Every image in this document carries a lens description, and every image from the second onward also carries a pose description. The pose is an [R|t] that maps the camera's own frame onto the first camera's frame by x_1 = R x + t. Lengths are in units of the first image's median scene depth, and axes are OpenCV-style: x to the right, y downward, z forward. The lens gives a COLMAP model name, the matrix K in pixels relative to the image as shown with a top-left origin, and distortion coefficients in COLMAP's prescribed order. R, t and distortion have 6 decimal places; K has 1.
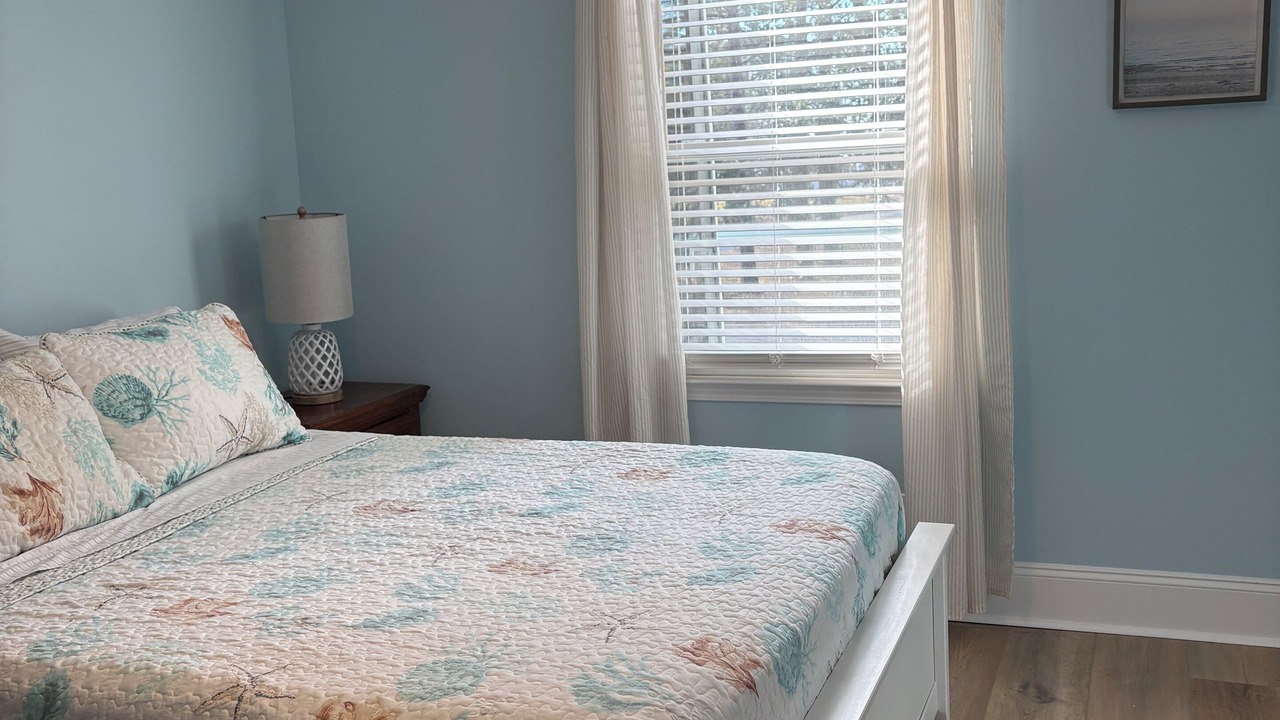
lens RADIAL K [[1304.3, 0, 634.7], [0, 1304.3, 360.9], [0, 0, 1]] dist [0.039246, 0.000000]
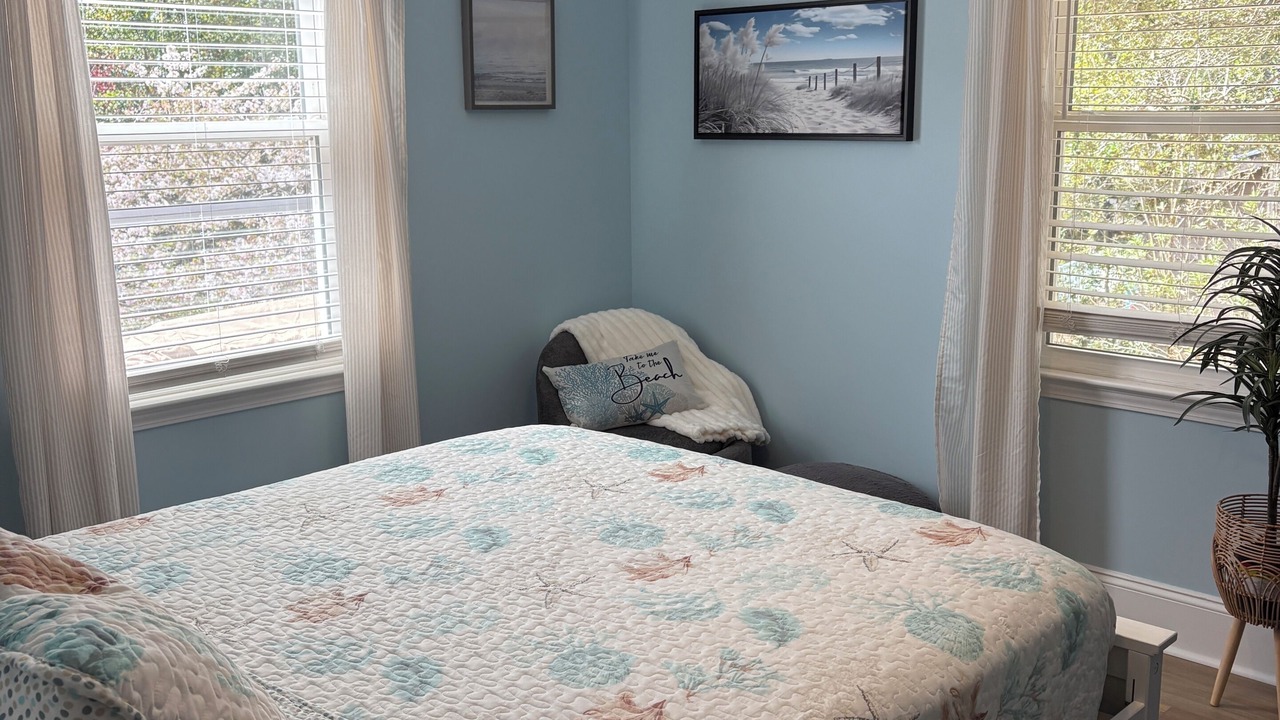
lens RADIAL K [[1304.3, 0, 633.9], [0, 1304.3, 354.7], [0, 0, 1]] dist [0.039246, 0.000000]
pose [[0.357084, -0.134710, 0.924307, -0.706432], [0.141587, 0.985918, 0.088990, -0.062198], [-0.923279, 0.099093, 0.371129, 0.473102]]
